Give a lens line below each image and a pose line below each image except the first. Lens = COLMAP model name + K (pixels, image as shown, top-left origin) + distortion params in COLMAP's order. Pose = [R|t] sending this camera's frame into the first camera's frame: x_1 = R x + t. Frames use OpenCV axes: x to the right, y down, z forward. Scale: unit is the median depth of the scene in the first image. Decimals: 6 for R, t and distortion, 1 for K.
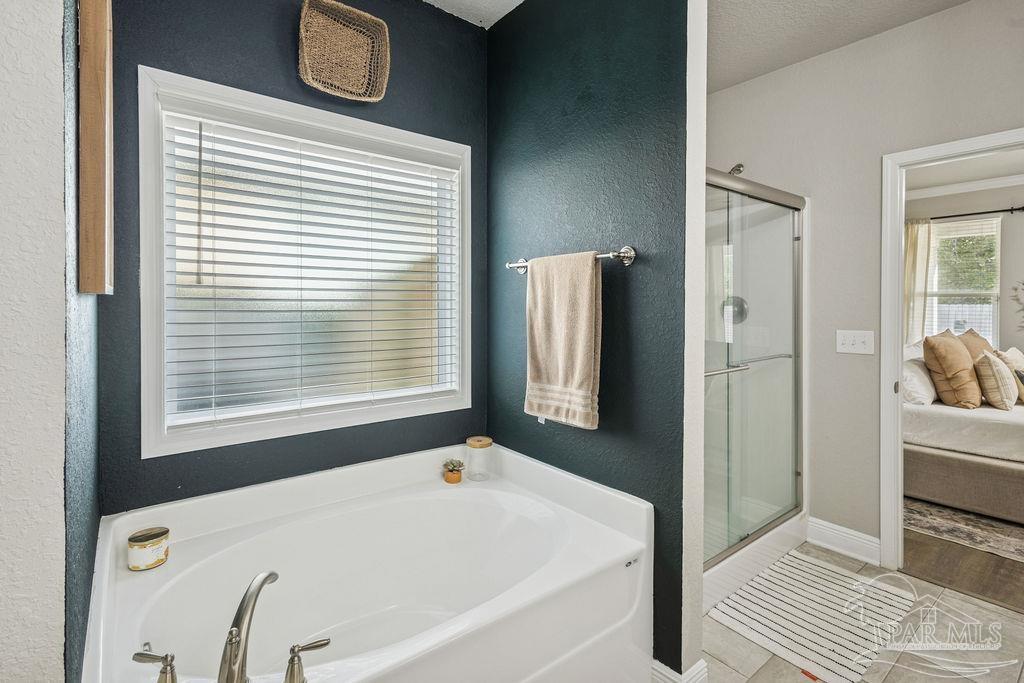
lens RADIAL K [[485.9, 0, 515.1], [0, 485.9, 299.2], [0, 0, 1]] dist [0.014395, 0.000318]
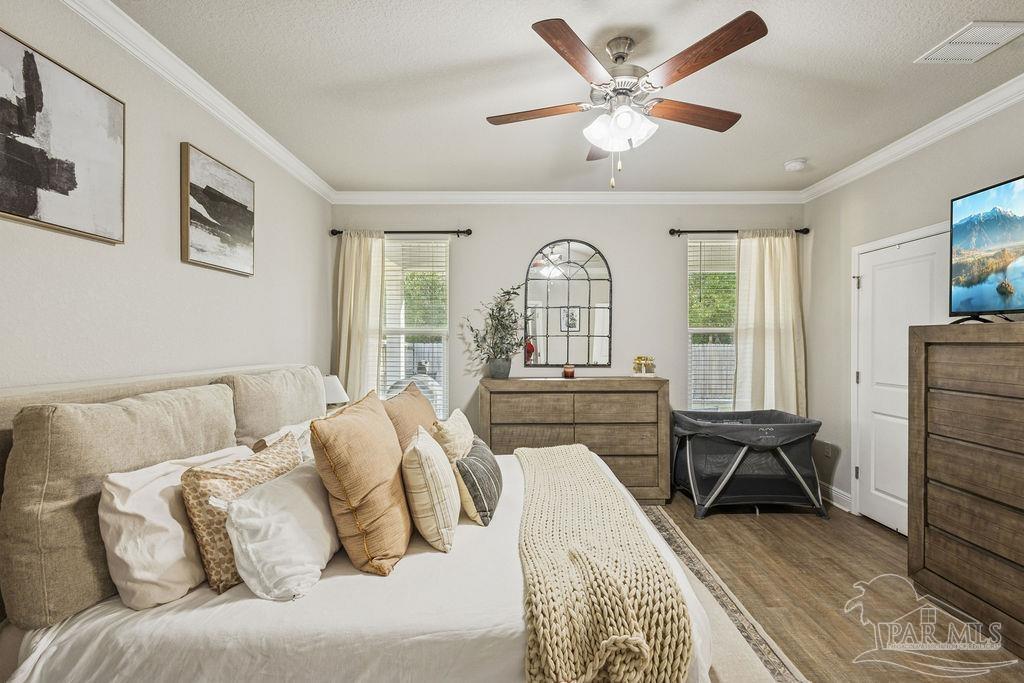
lens RADIAL K [[485.9, 0, 513.9], [0, 485.9, 339.5], [0, 0, 1]] dist [0.014395, 0.000318]
pose [[0.628043, -0.000502, 0.778178, 0.622150], [0.002405, 0.999996, -0.001296, 0.005375], [-0.778175, 0.002685, 0.628042, 0.599706]]
